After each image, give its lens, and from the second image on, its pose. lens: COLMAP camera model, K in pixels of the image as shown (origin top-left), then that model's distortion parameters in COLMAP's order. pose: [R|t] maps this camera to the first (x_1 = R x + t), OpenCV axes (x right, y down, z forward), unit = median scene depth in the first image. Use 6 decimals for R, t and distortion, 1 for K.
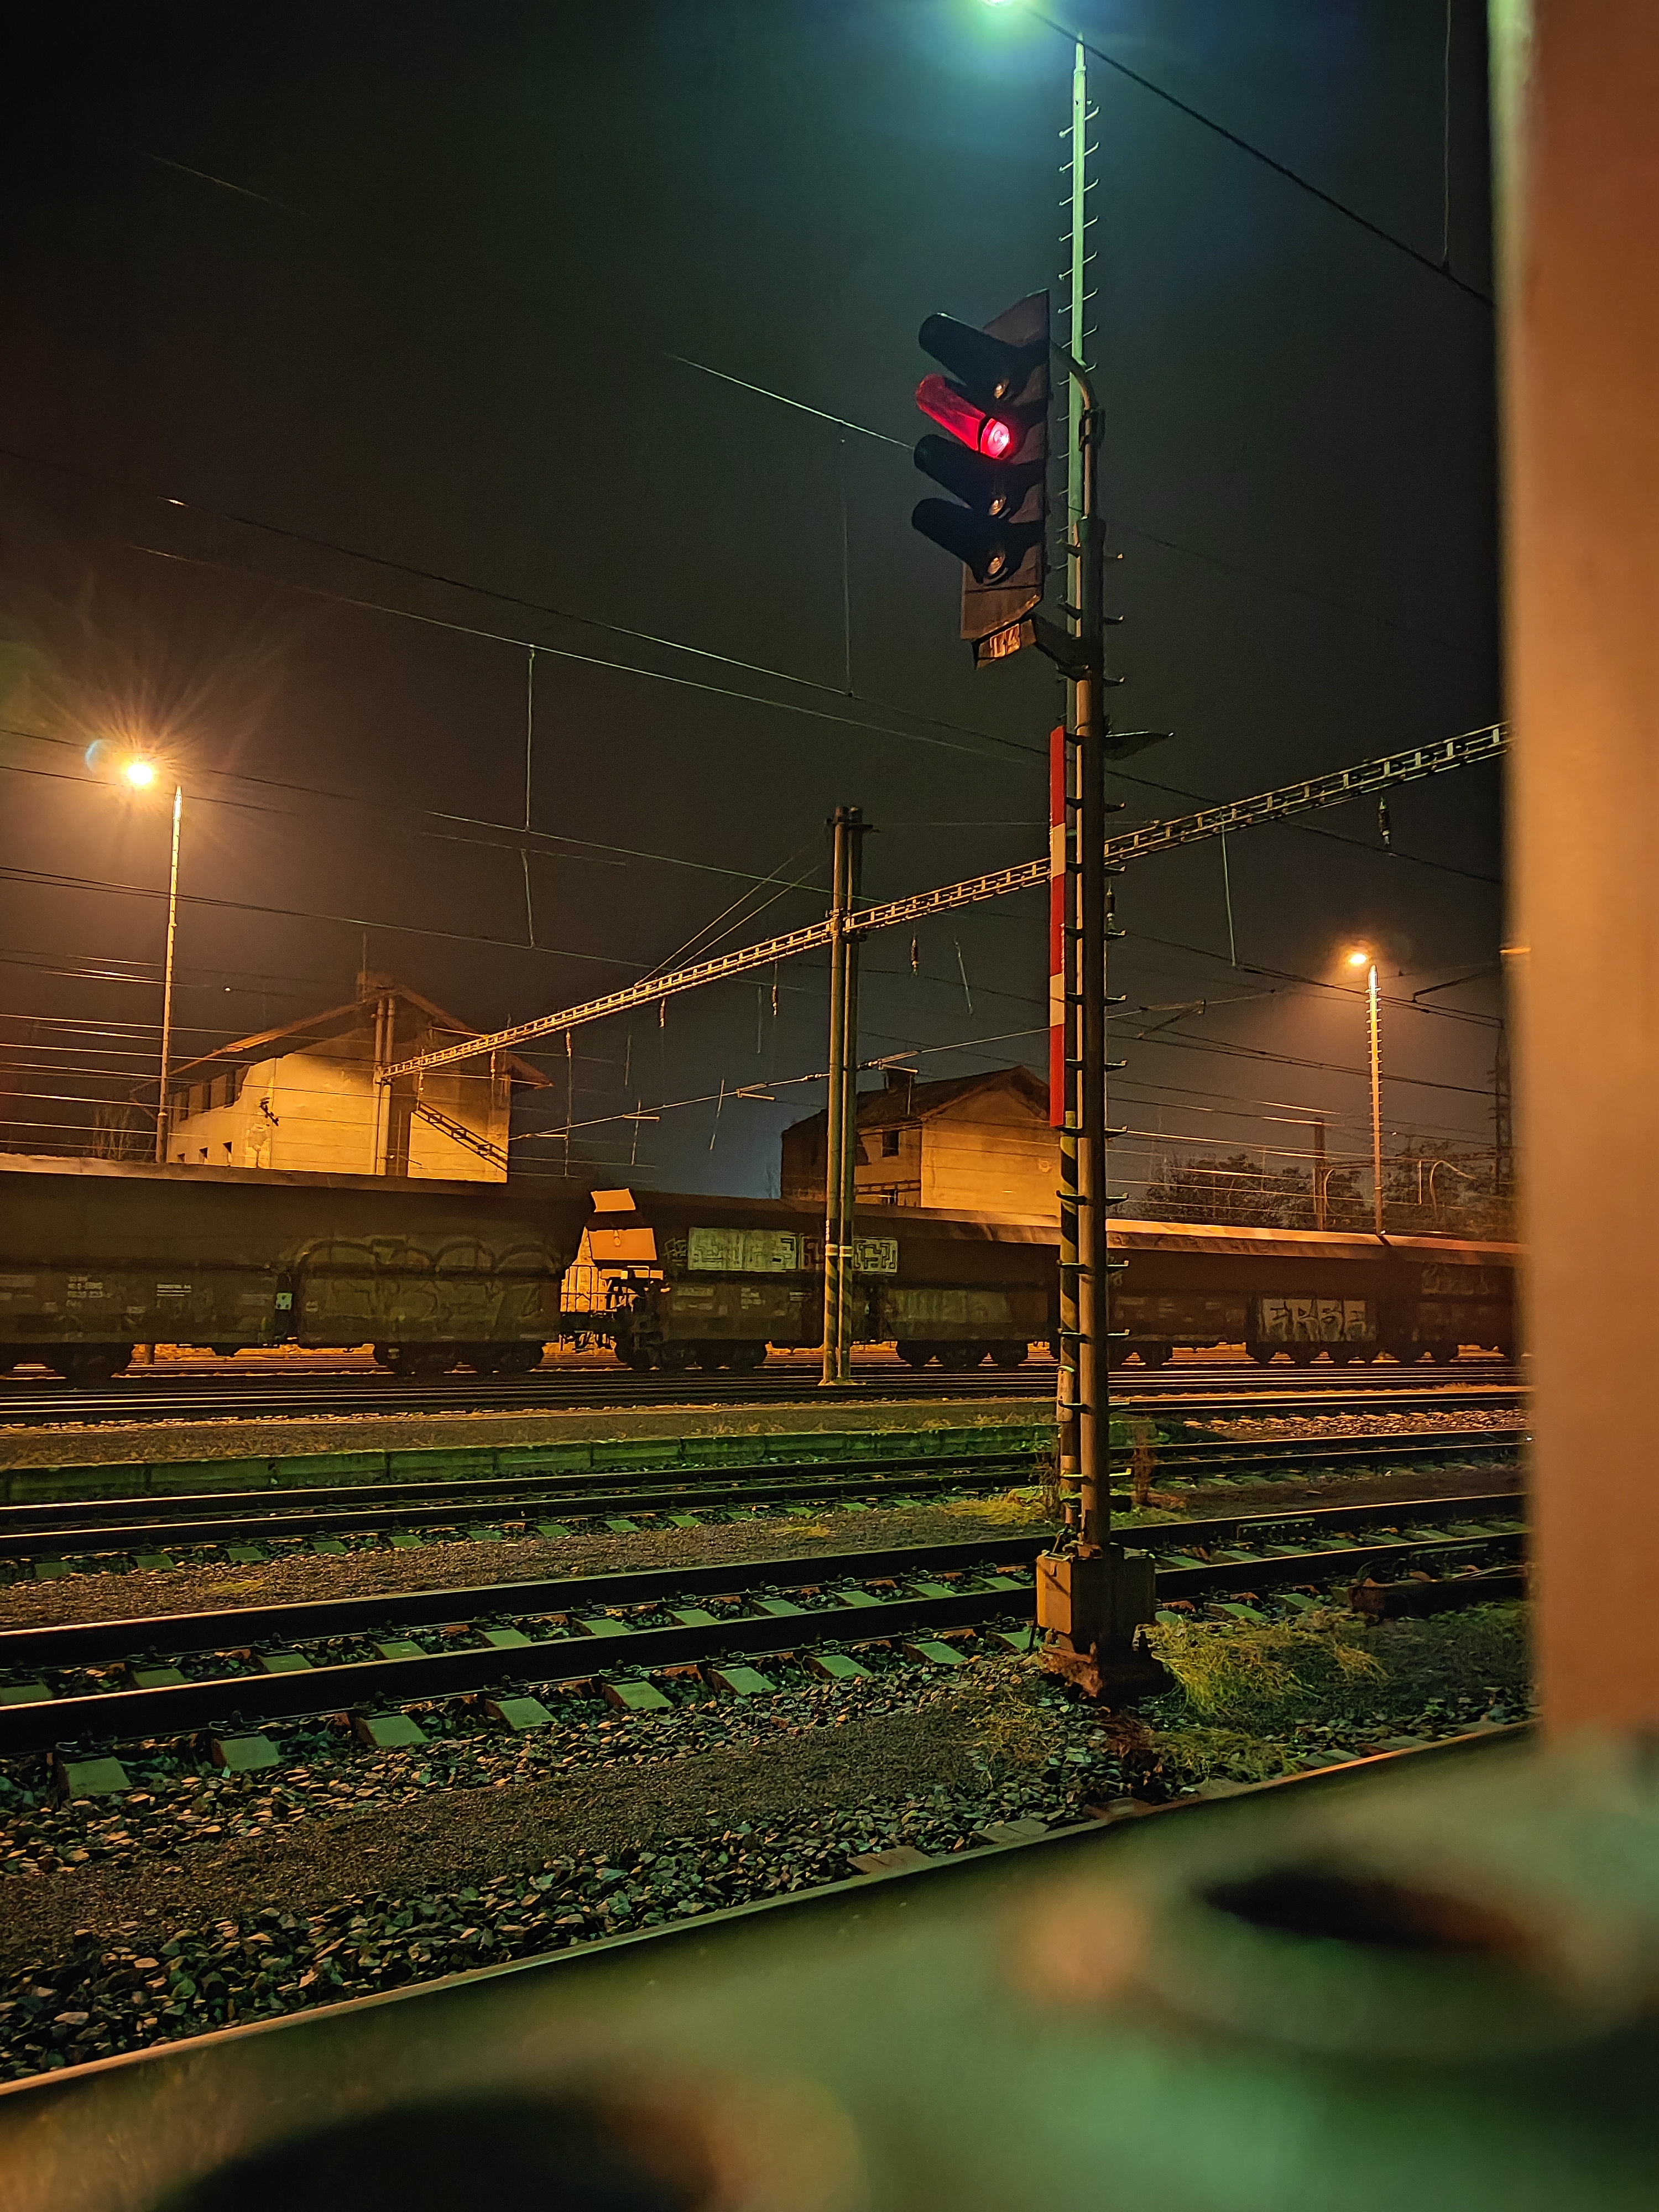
lens RADIAL K [[2120.2, 0, 905.9], [0, 2120.2, 1103.9], [0, 0, 1]] dist [0.132438, -0.241690]
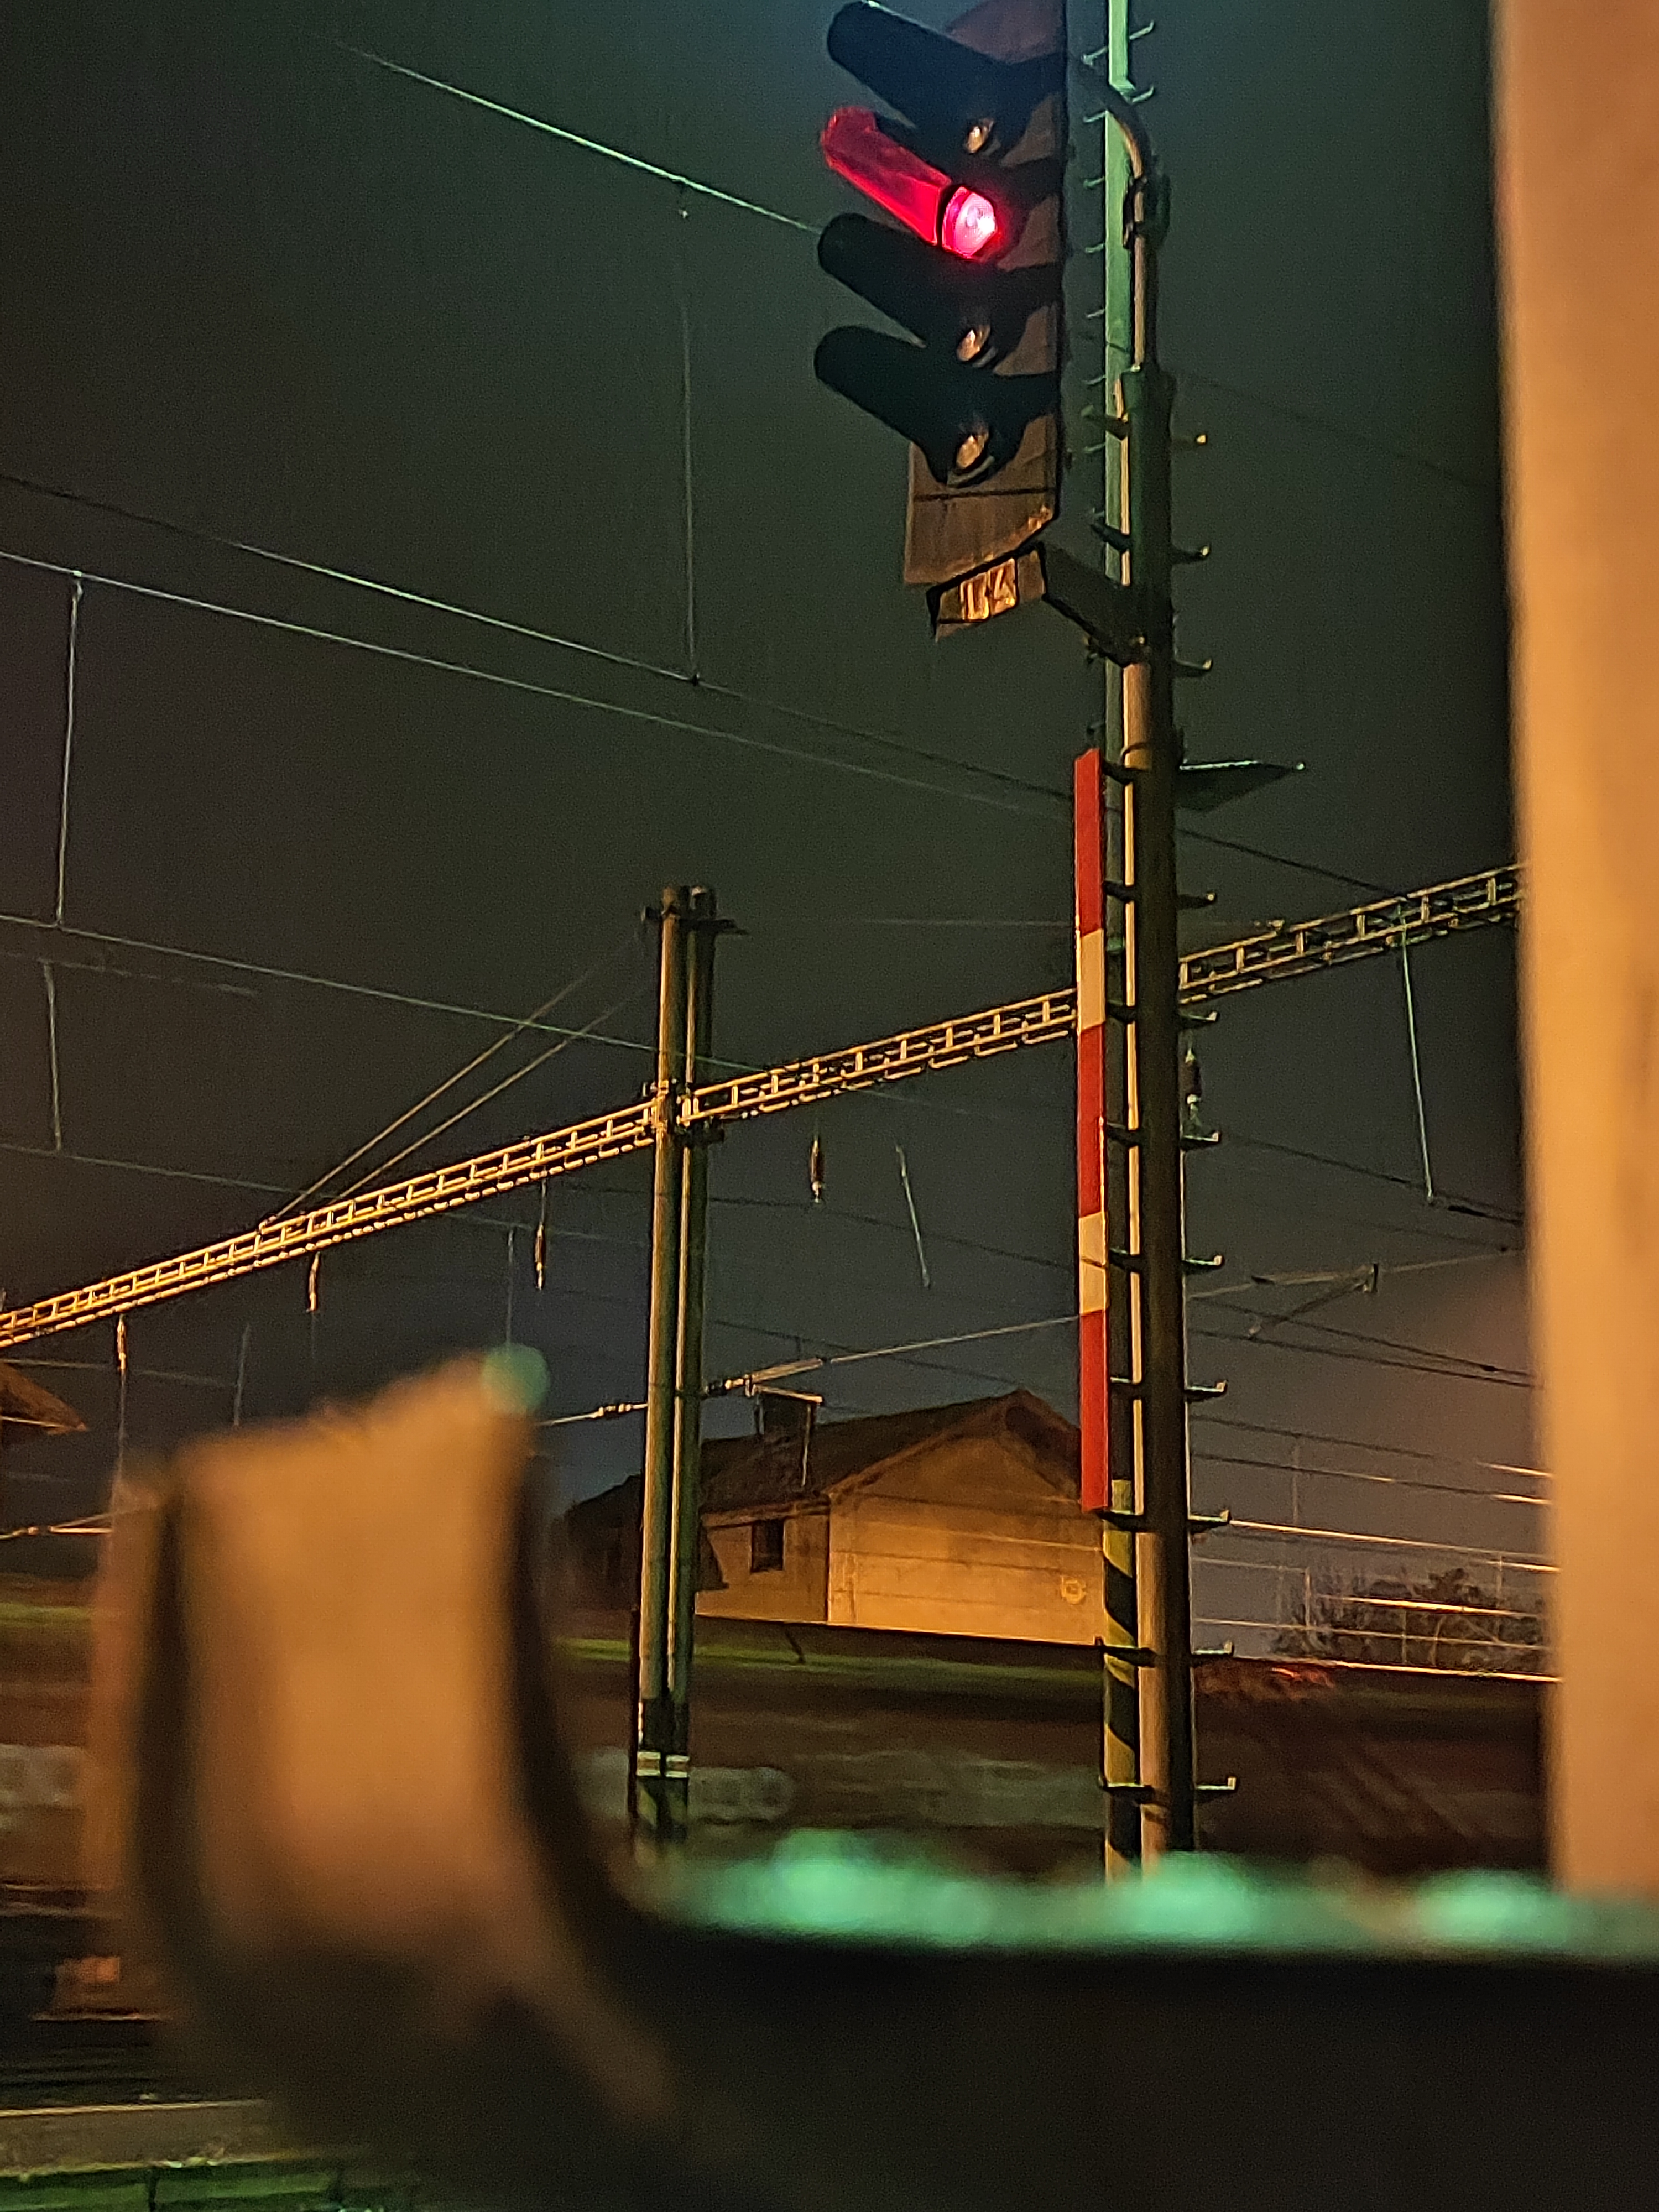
lens RADIAL K [[2120.2, 0, 905.9], [0, 2120.2, 1103.9], [0, 0, 1]] dist [0.132438, -0.241690]
pose [[0.999992, 0.002732, -0.002894, 0.027472], [-0.003166, 0.986697, -0.162542, -0.002478], [0.002411, 0.162550, 0.986697, 0.490314]]
